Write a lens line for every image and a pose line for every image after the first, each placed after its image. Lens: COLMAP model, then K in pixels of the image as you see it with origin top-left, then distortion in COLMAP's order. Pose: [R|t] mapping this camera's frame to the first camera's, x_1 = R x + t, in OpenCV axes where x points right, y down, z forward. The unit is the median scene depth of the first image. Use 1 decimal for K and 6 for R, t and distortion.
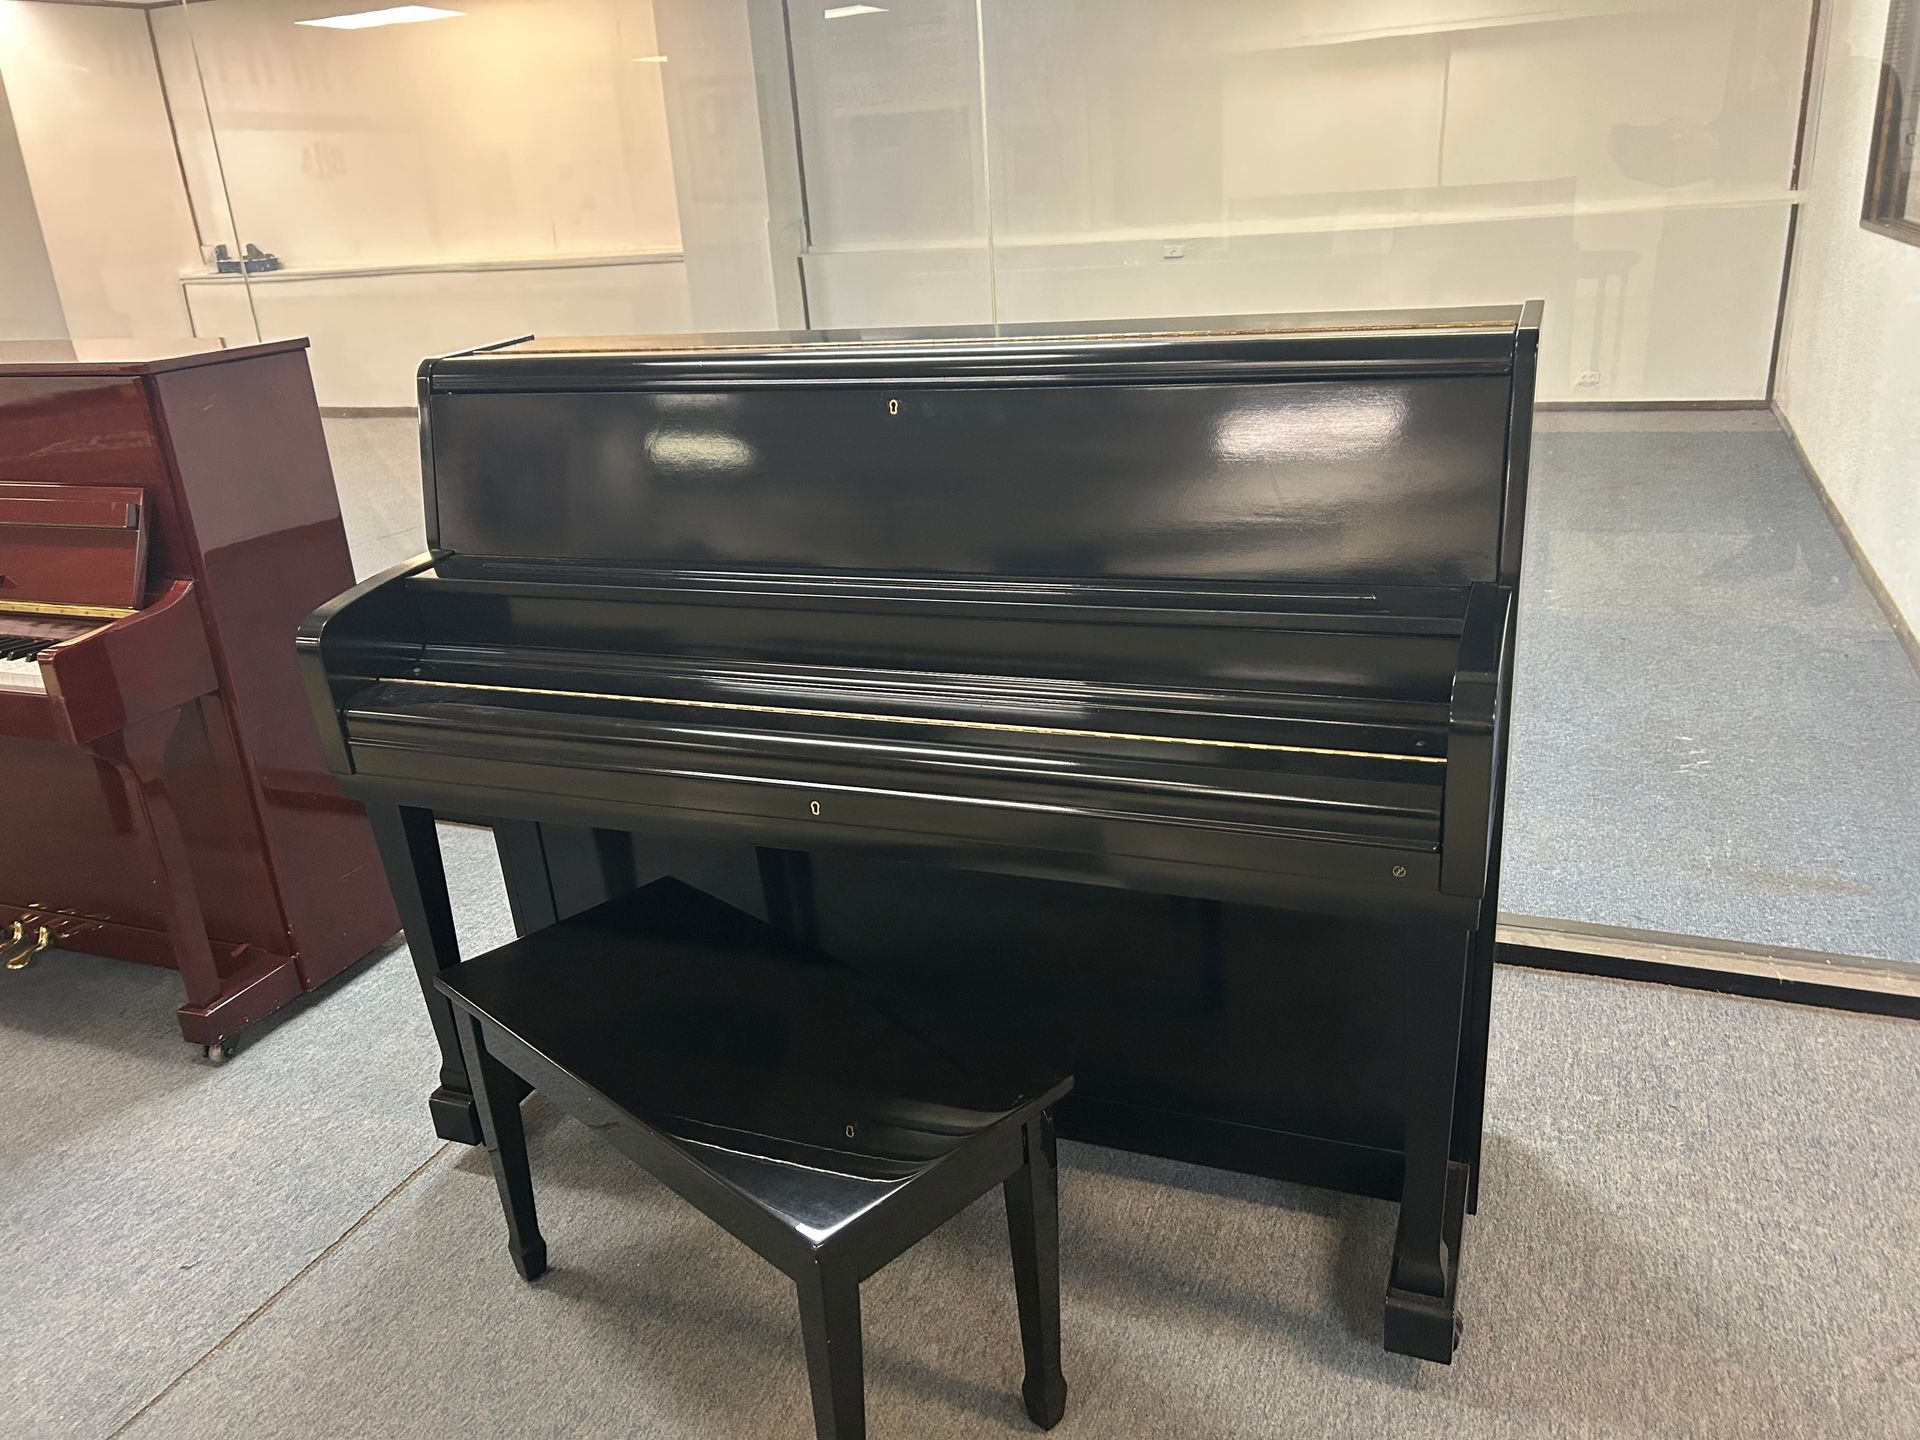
lens RADIAL K [[1490.9, 0, 958.0], [0, 1490.9, 713.0], [0, 0, 1]] dist [0.074129, -0.084801]
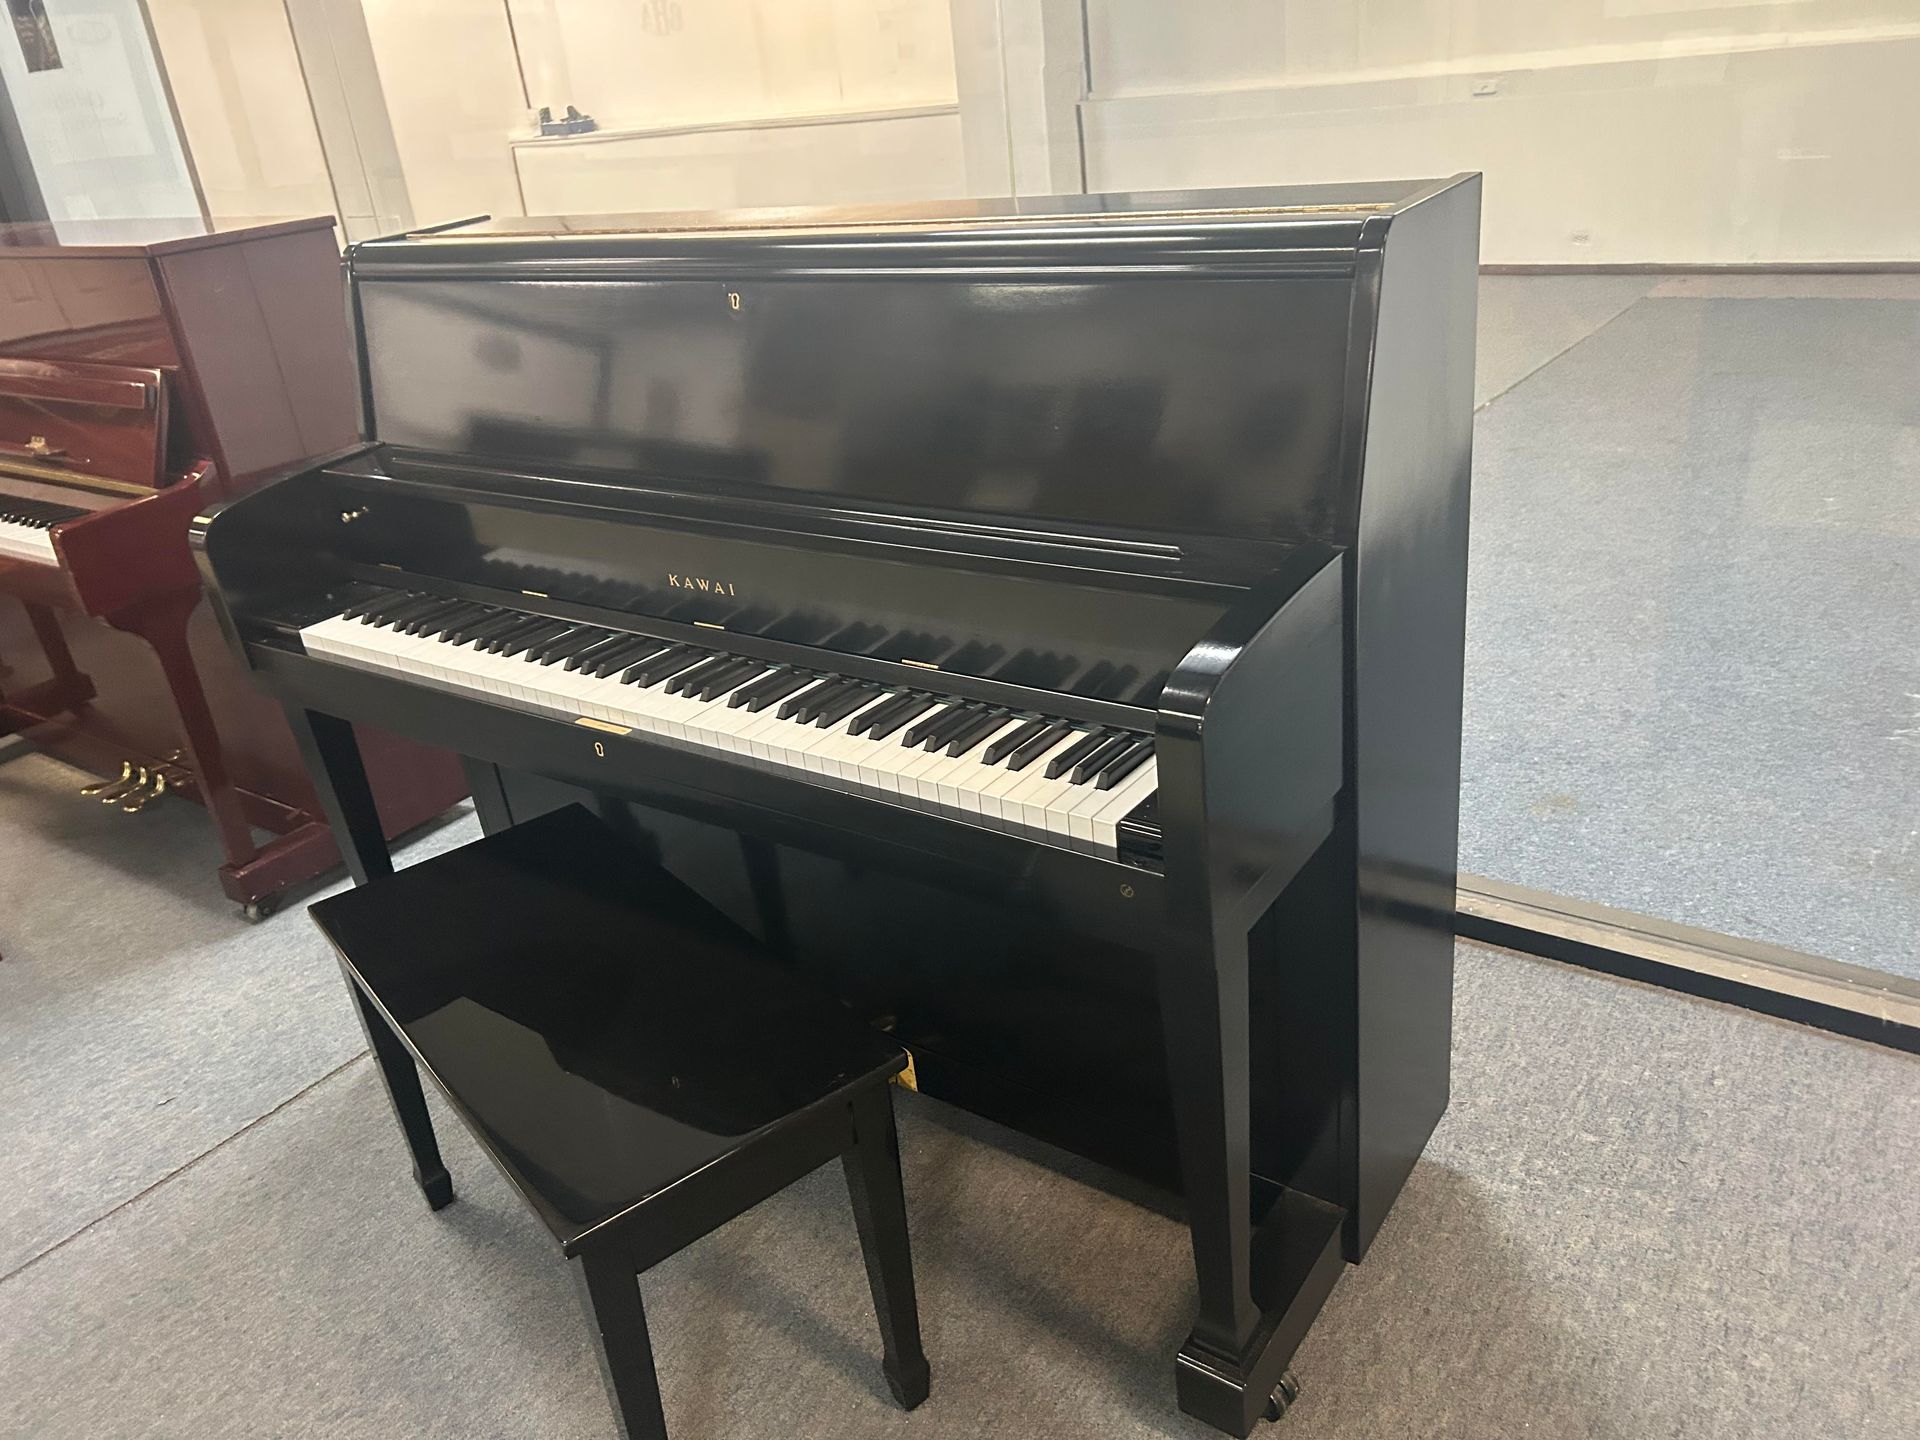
lens RADIAL K [[1490.9, 0, 958.0], [0, 1490.9, 713.0], [0, 0, 1]] dist [0.074129, -0.084801]
pose [[0.970363, 0.069132, -0.231553, 0.259263], [-0.047453, 0.994062, 0.097925, -0.046507], [0.236948, -0.084035, 0.967881, 0.121588]]
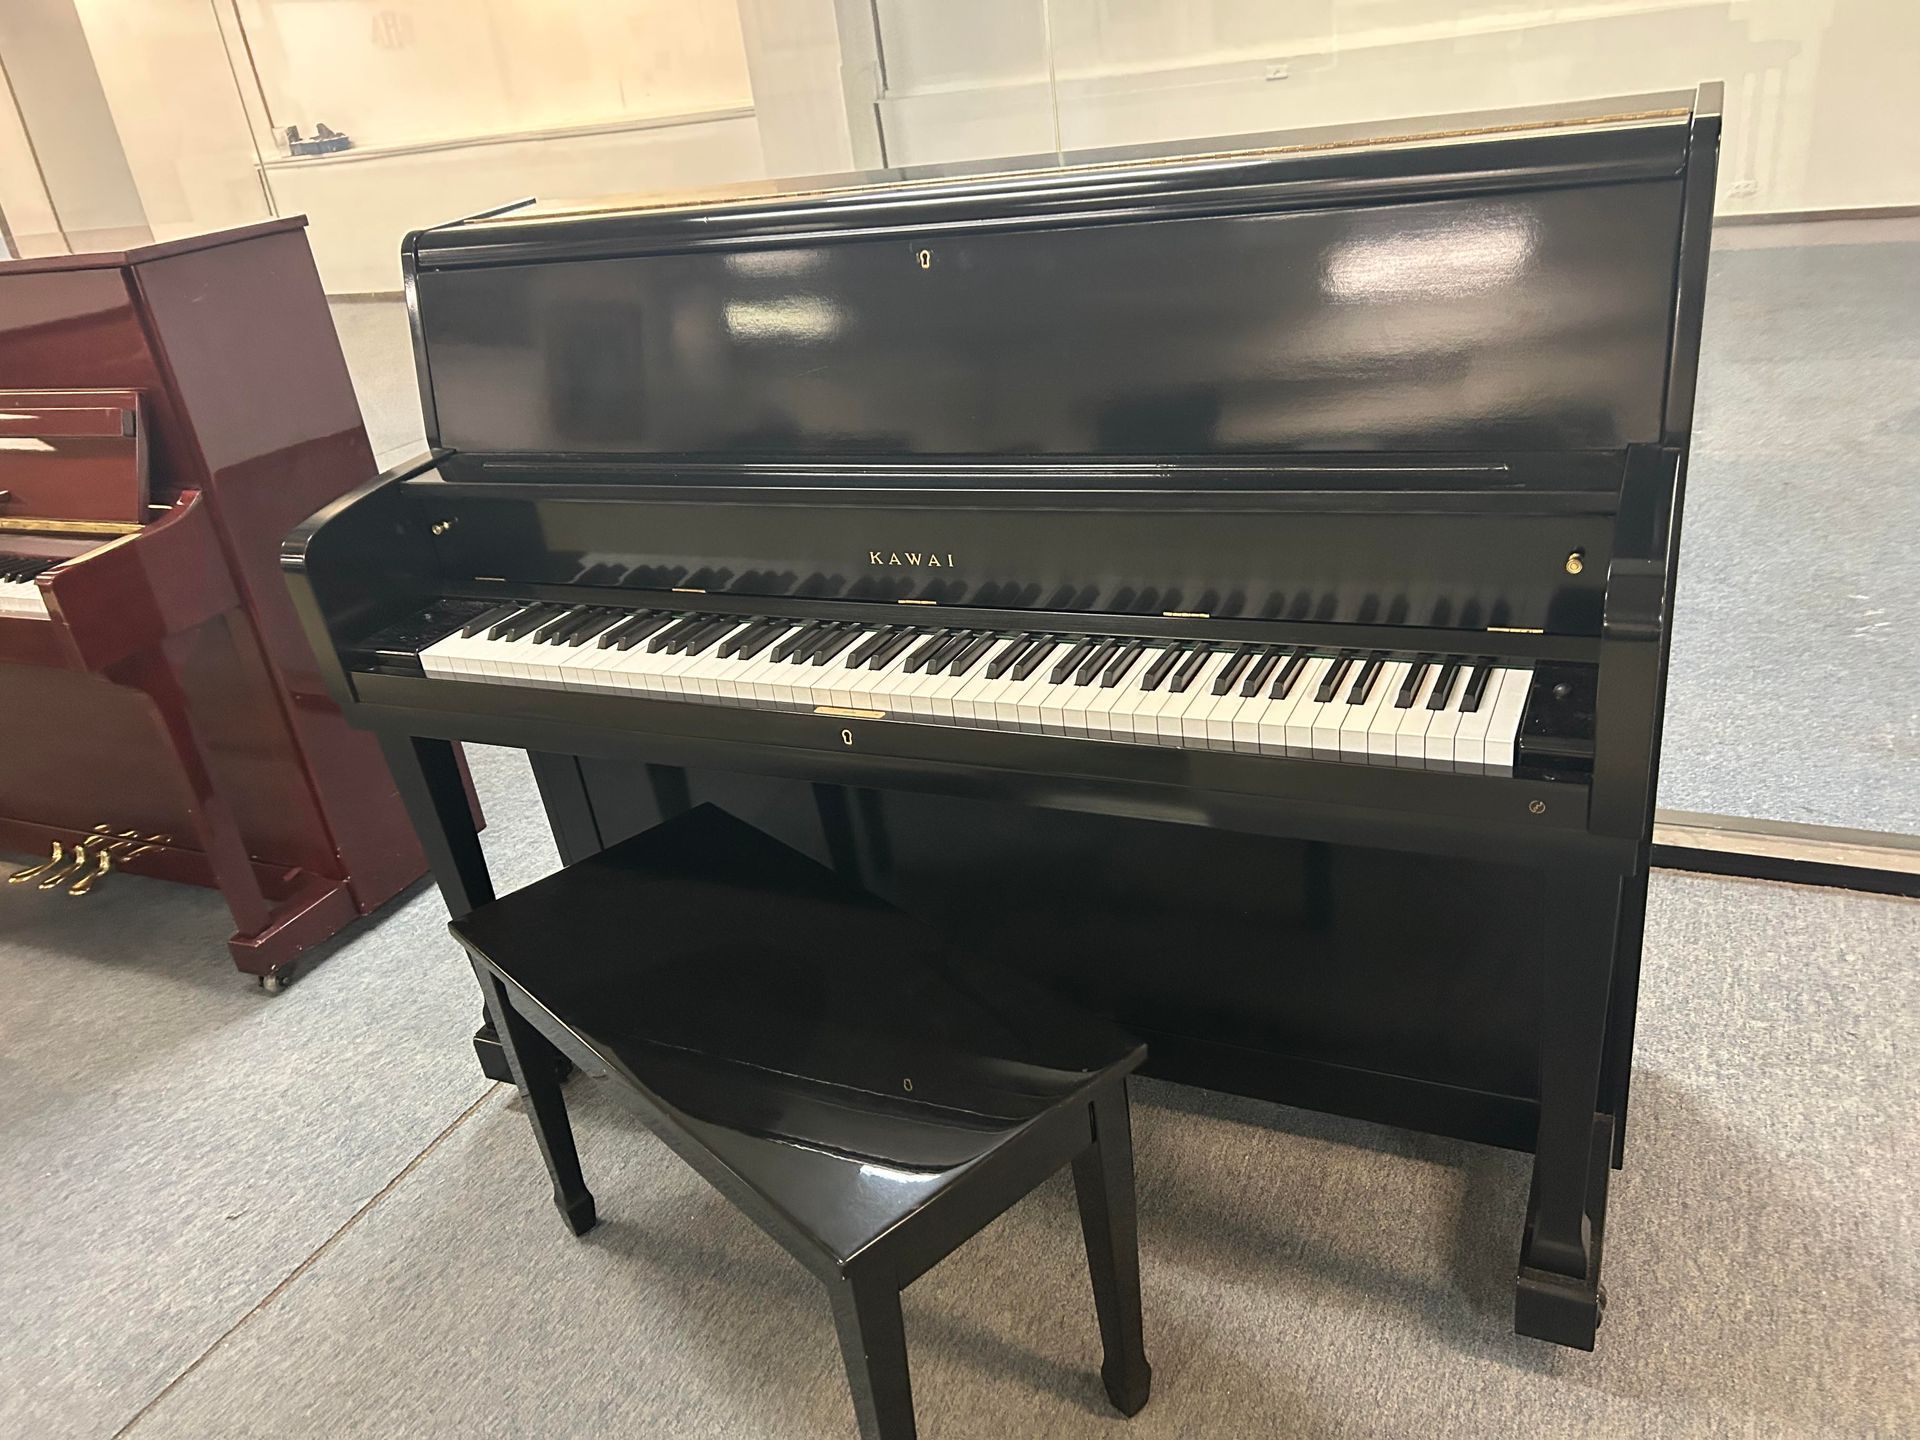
lens RADIAL K [[1485.9, 0, 956.7], [0, 1485.9, 723.9], [0, 0, 1]] dist [0.074008, -0.085095]
pose [[0.996673, -0.026824, -0.076968, 0.027884], [0.034266, 0.994689, 0.097052, -0.020646], [0.073956, -0.099366, 0.992299, 0.110612]]
